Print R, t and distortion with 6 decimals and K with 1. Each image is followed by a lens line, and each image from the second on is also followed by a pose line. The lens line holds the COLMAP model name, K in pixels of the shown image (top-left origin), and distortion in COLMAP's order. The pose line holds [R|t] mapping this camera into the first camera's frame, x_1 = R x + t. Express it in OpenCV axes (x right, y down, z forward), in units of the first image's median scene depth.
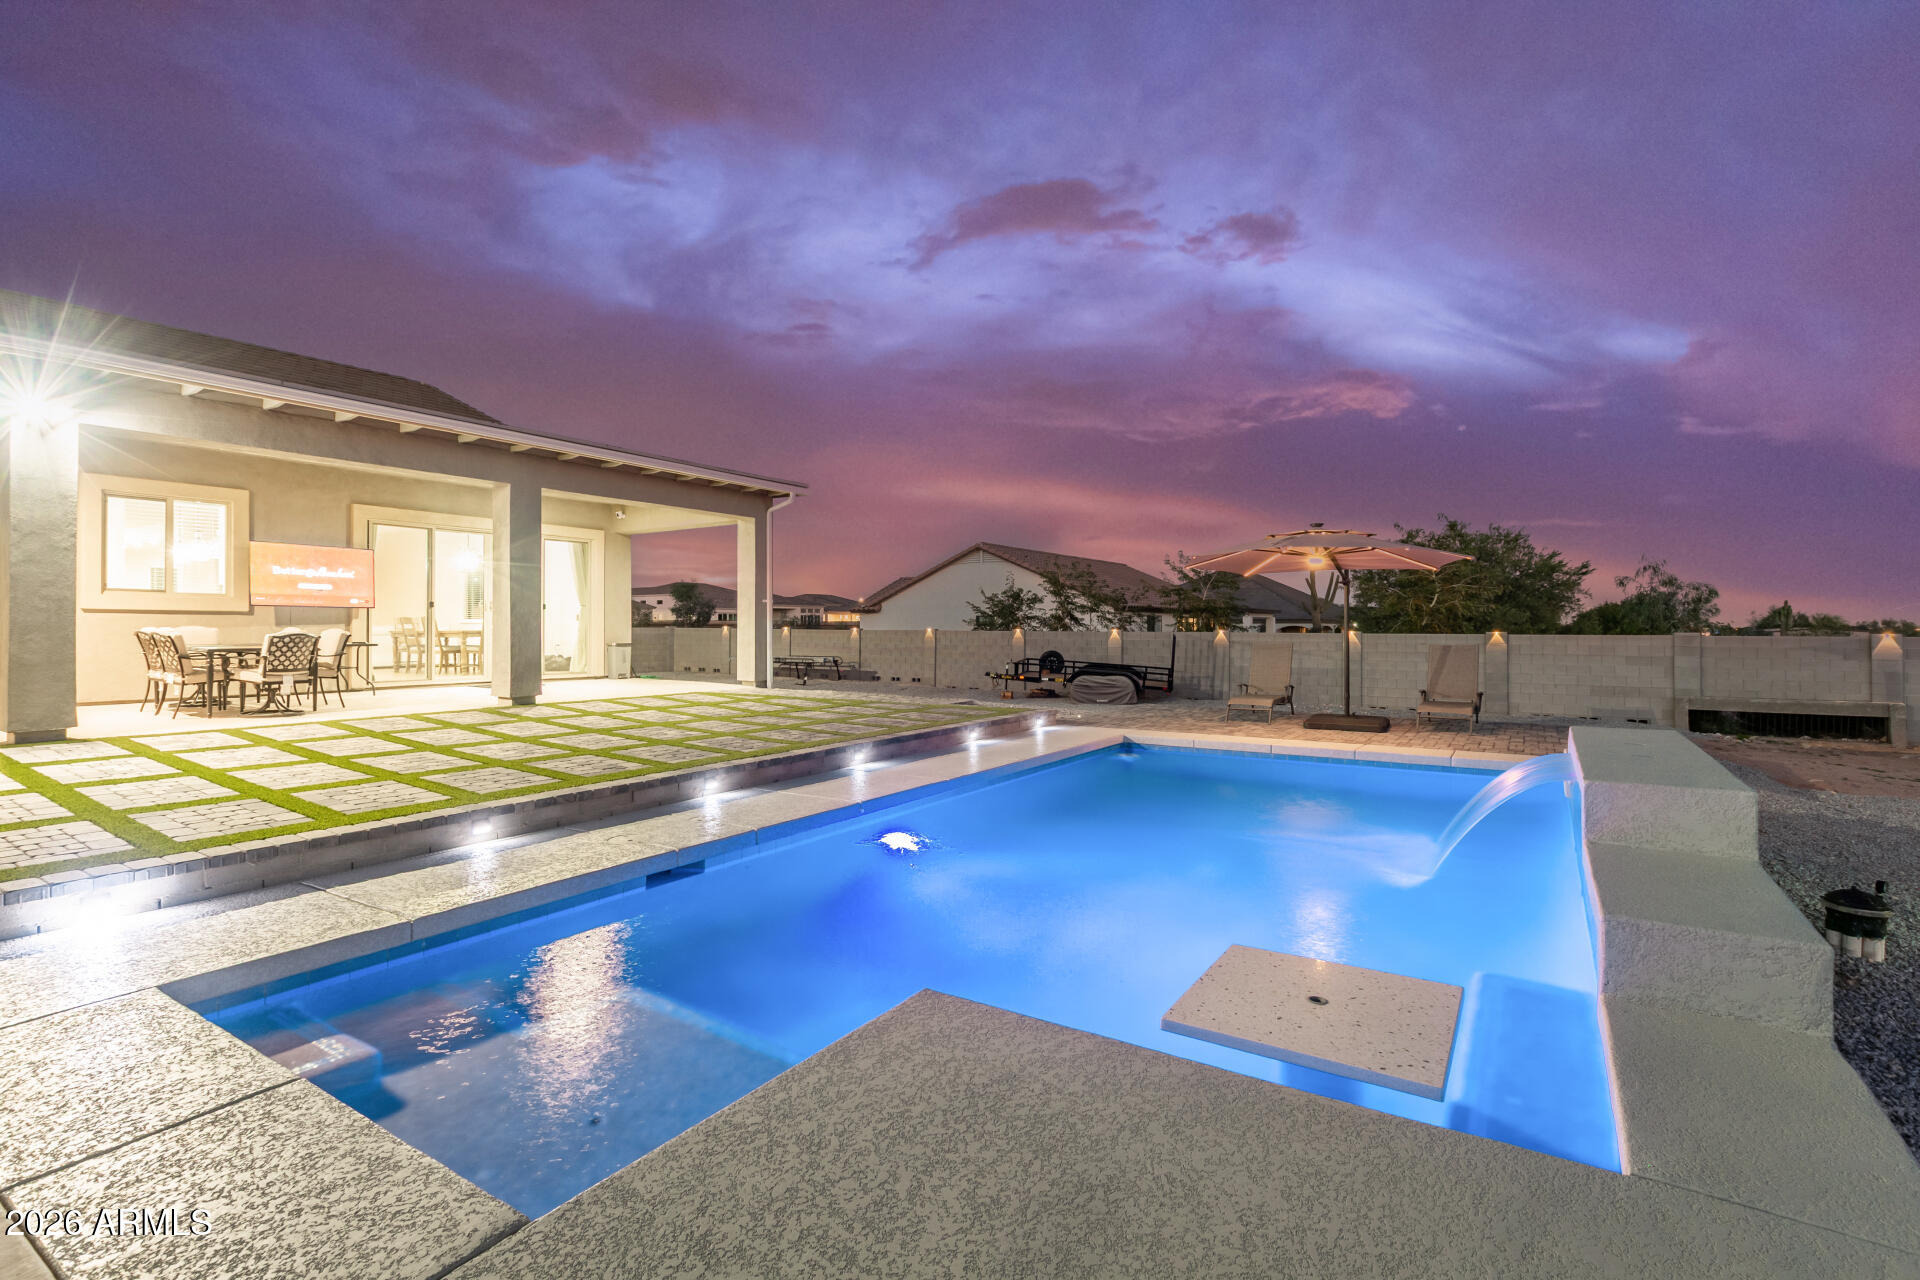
lens RADIAL K [[874.9, 0, 970.2], [0, 874.9, 626.9], [0, 0, 1]] dist [0.009612, -0.003858]
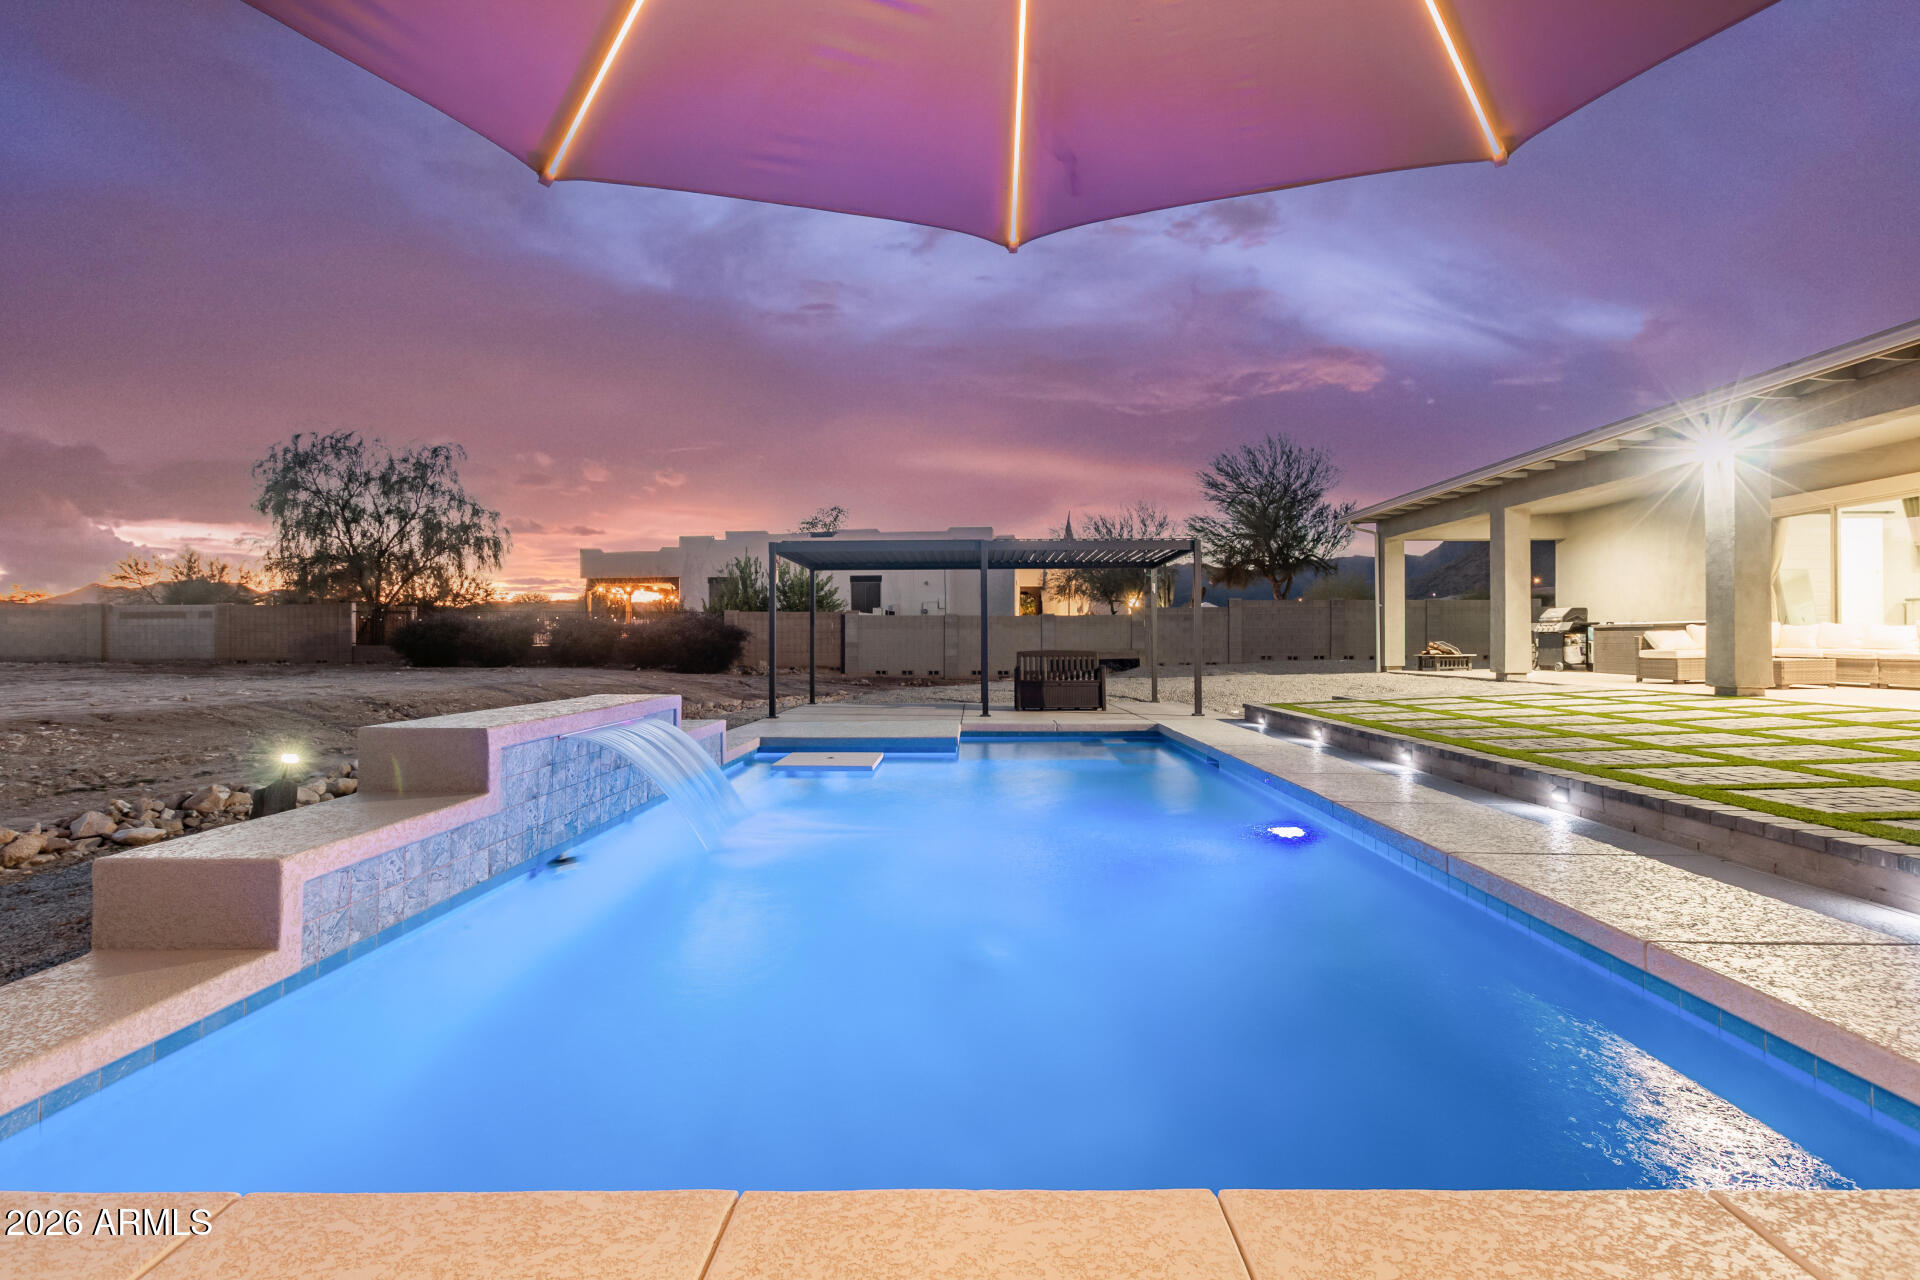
lens RADIAL K [[874.9, 0, 964.6], [0, 874.9, 631.2], [0, 0, 1]] dist [0.009612, -0.003858]
pose [[-0.850416, -0.003779, -0.526097, 0.224393], [0.003238, 0.999918, -0.012417, 0.015843], [0.526101, -0.012263, -0.850334, 0.536124]]
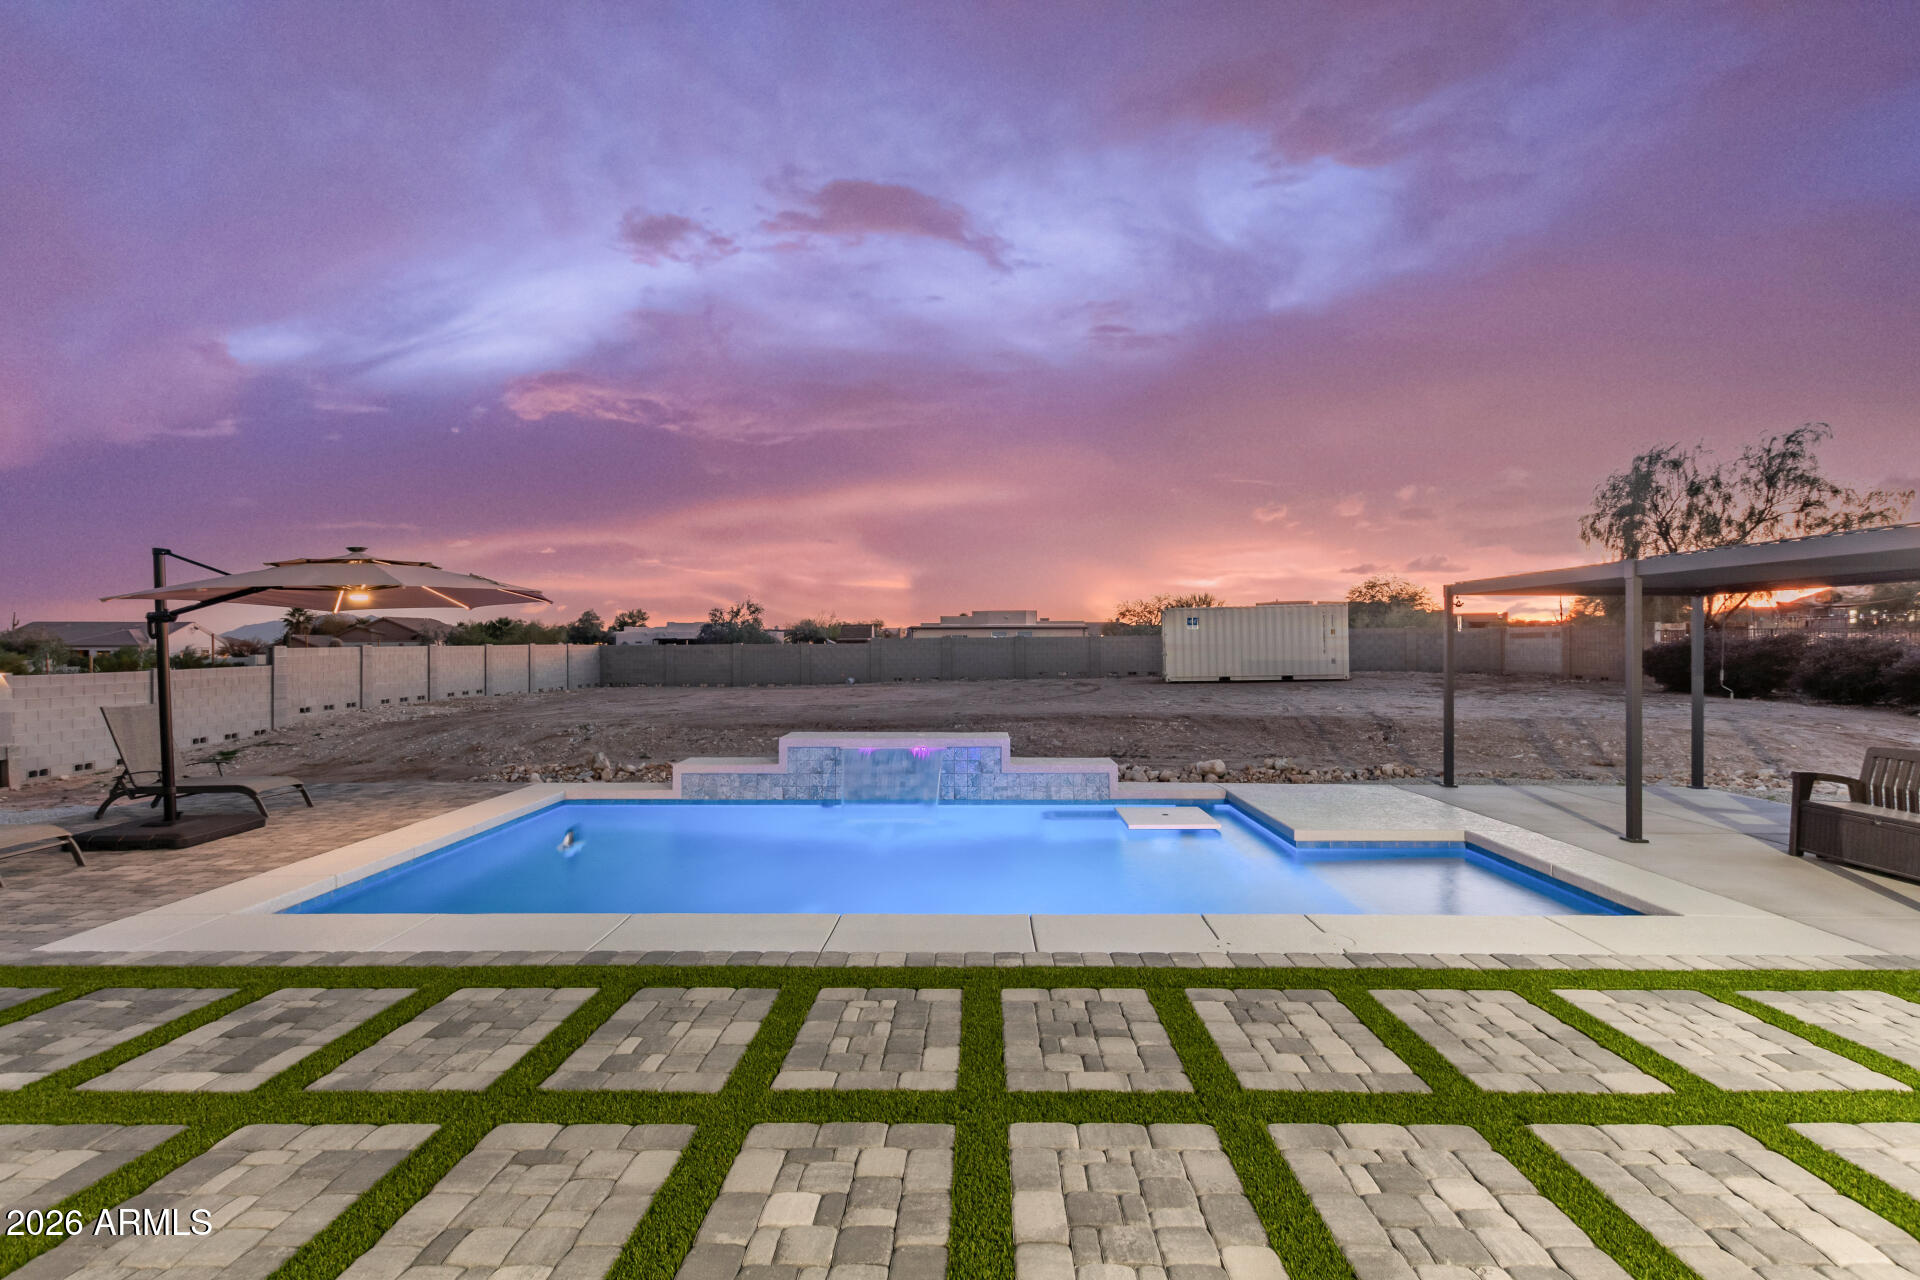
lens RADIAL K [[874.9, 0, 974.4], [0, 874.9, 644.9], [0, 0, 1]] dist [0.009612, -0.003858]
pose [[-0.531203, -0.001252, 0.847243, -0.262028], [0.002009, 0.999994, 0.002737, -0.017904], [-0.847242, 0.003156, -0.531198, 0.475546]]
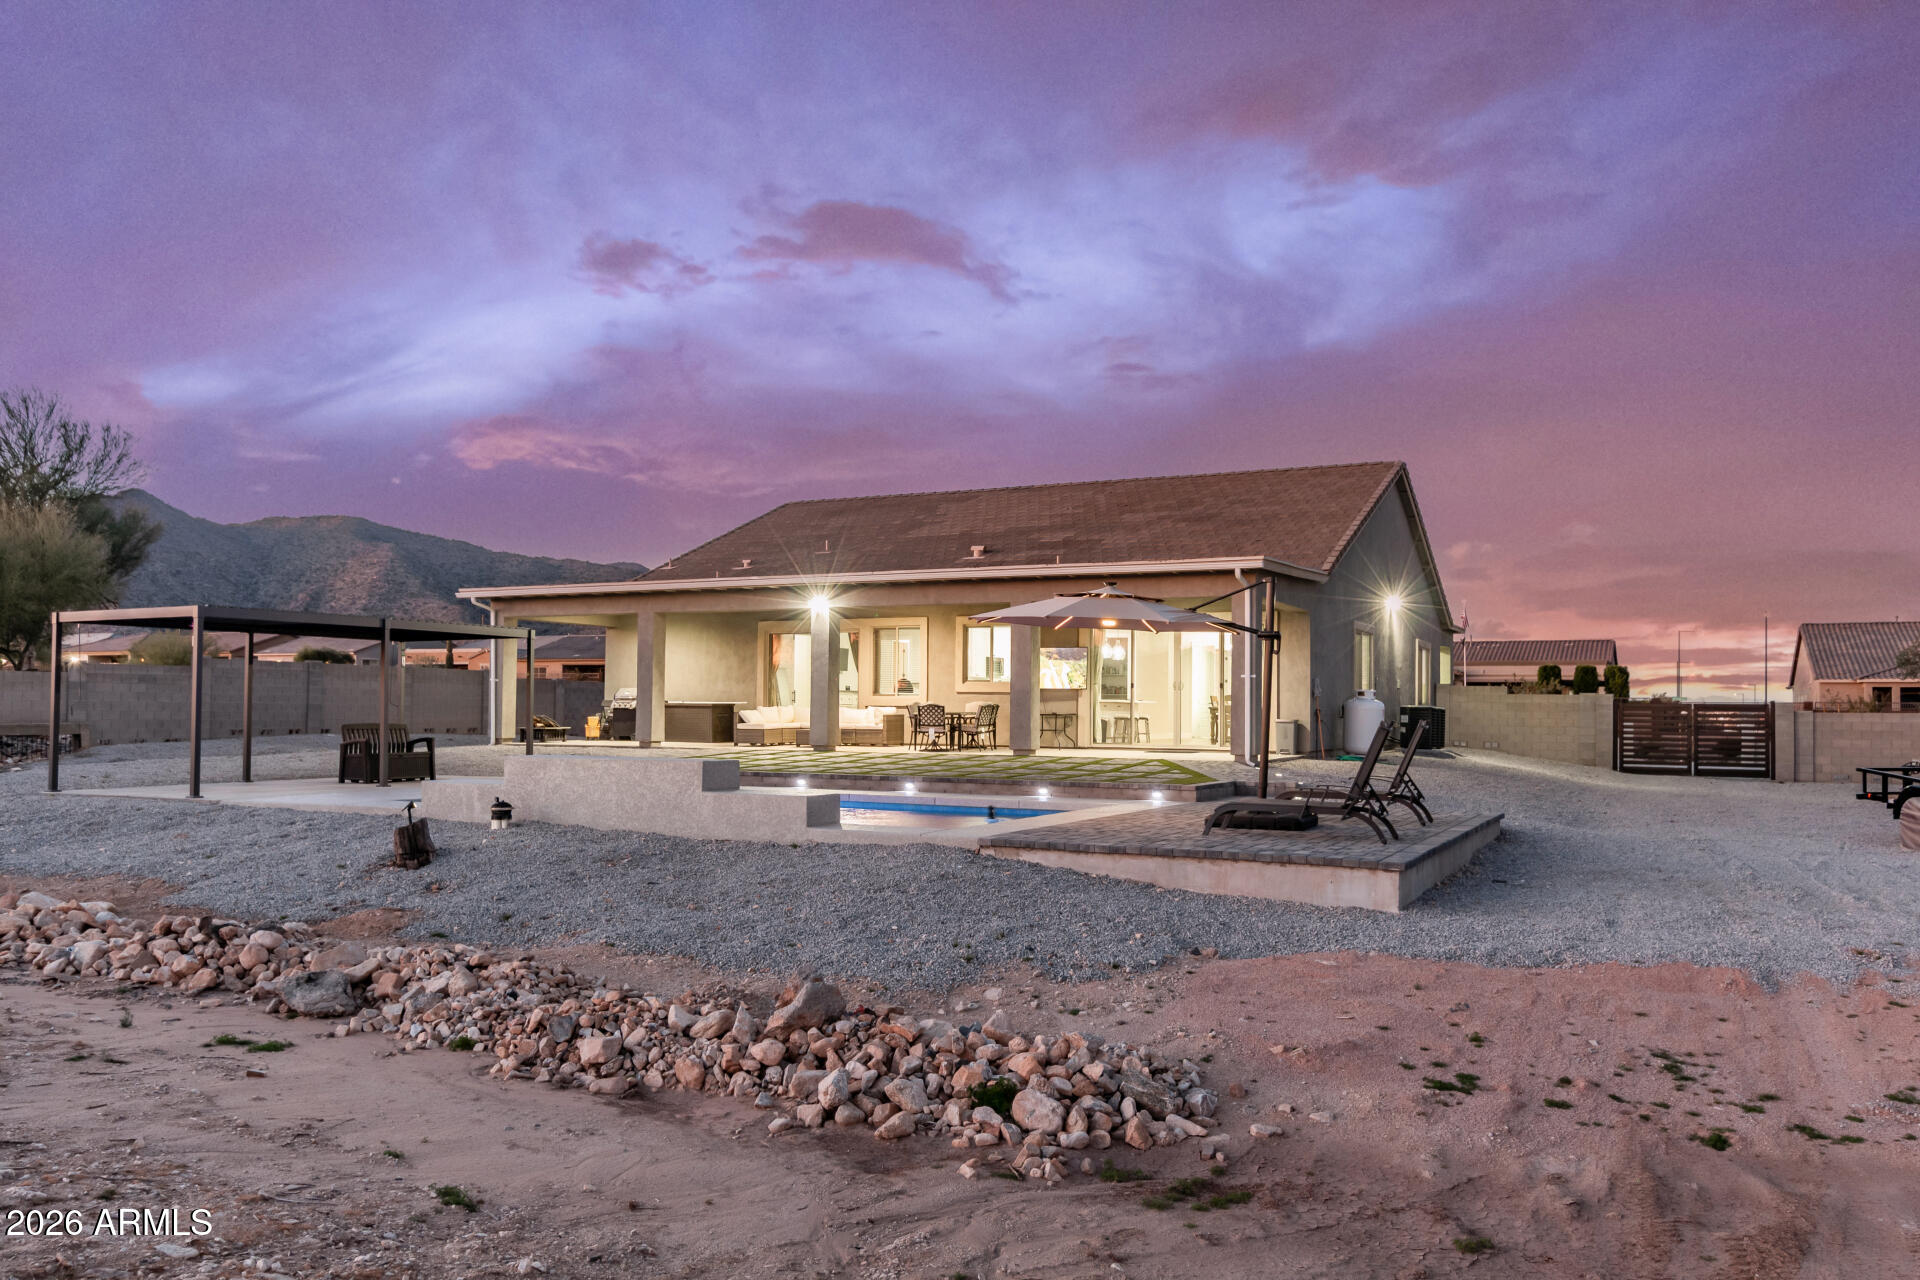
lens RADIAL K [[1462.8, 0, 957.7], [0, 1462.8, 646.3], [0, 0, 1]] dist [-0.029987, -0.003500]
pose [[0.092534, -0.044761, -0.994703, 0.955511], [-0.008822, 0.998913, -0.045772, 0.010783], [0.995670, 0.013011, 0.092039, 0.350614]]
